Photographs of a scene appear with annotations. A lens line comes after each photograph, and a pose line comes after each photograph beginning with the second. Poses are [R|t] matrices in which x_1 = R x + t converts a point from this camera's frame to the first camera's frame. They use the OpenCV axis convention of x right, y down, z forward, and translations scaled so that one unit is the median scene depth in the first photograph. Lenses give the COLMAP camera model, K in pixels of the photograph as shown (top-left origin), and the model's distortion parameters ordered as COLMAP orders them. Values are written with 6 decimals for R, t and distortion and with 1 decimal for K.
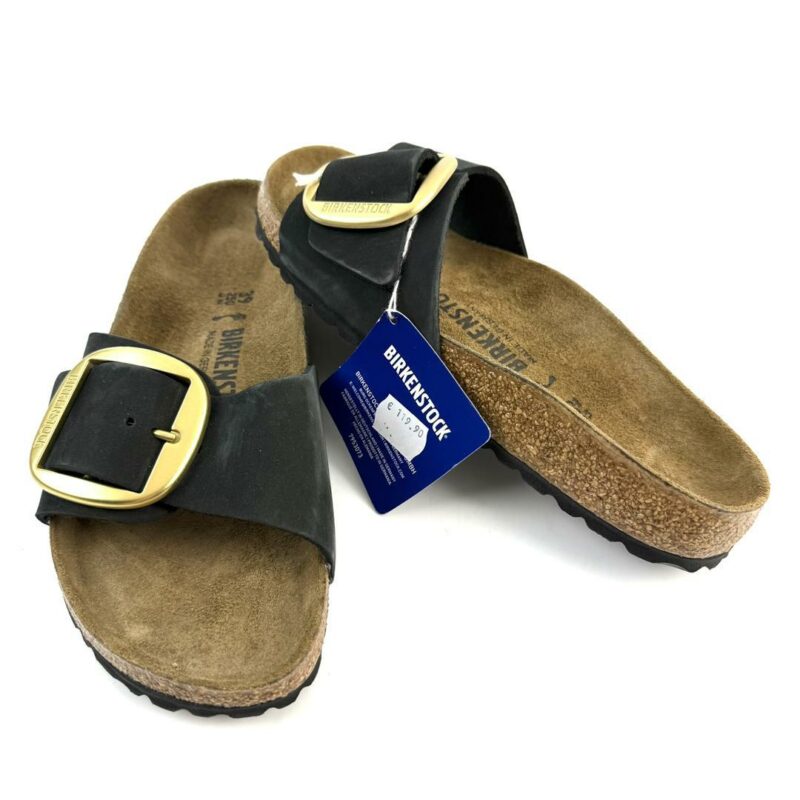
lens RADIAL K [[766.4, 0, 400.6], [0, 766.4, 391.0], [0, 0, 1]] dist [0.200949, -0.544349]
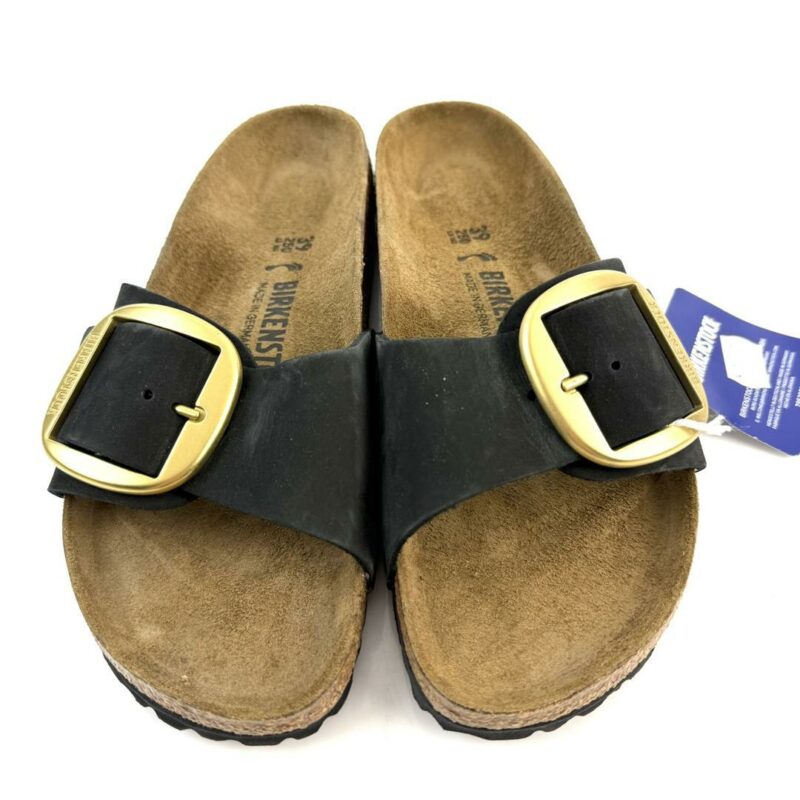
lens RADIAL K [[766.4, 0, 400.6], [0, 766.4, 391.0], [0, 0, 1]] dist [0.200949, -0.544349]
pose [[0.990867, 0.060289, -0.120612, 0.035124], [-0.049074, 0.994373, 0.093887, -0.058984], [0.125593, -0.087111, 0.988250, 0.176586]]
